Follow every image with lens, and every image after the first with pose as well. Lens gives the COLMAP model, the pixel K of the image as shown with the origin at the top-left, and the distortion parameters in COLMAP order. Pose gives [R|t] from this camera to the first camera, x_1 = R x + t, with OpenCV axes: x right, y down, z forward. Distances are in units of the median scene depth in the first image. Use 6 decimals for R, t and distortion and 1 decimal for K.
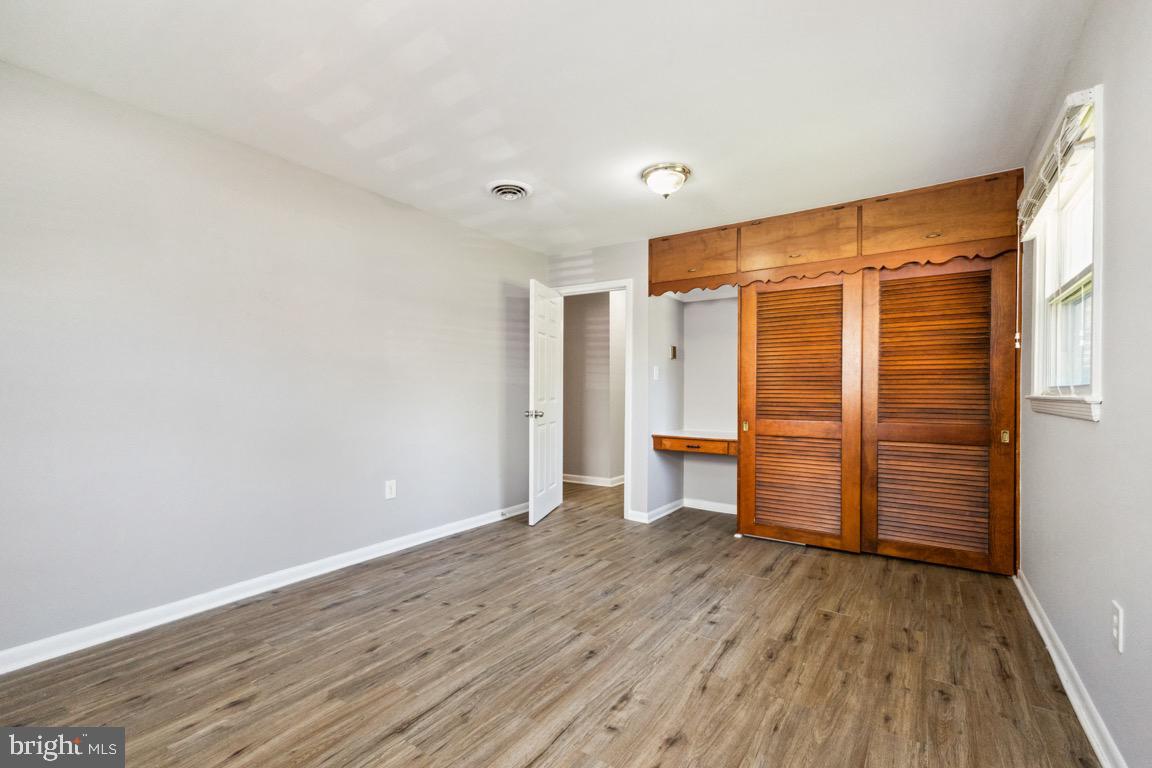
lens RADIAL K [[501.5, 0, 580.0], [0, 501.5, 388.5], [0, 0, 1]] dist [0.015371, -0.000208]
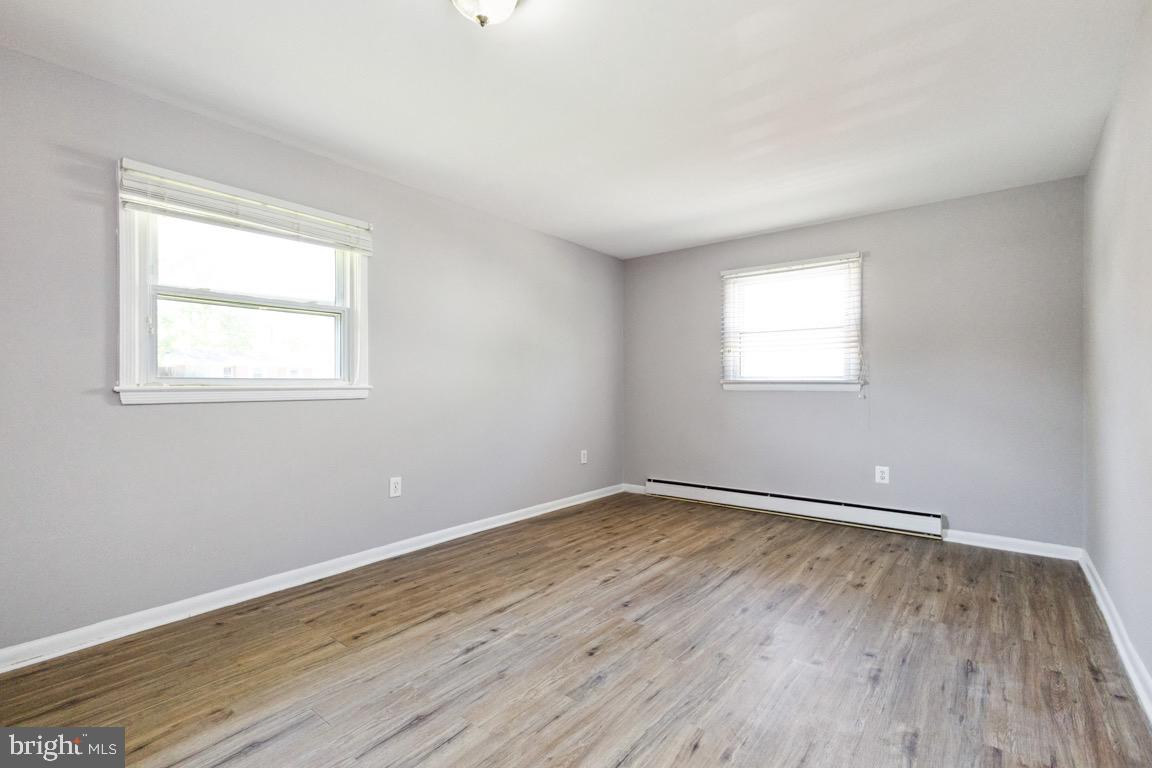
lens RADIAL K [[501.5, 0, 580.0], [0, 501.5, 388.5], [0, 0, 1]] dist [0.015371, -0.000208]
pose [[-0.995197, 0.000808, 0.097890, 0.013774], [0.000953, 0.999999, 0.001437, 0.016055], [-0.097888, 0.001523, -0.995196, 2.112664]]
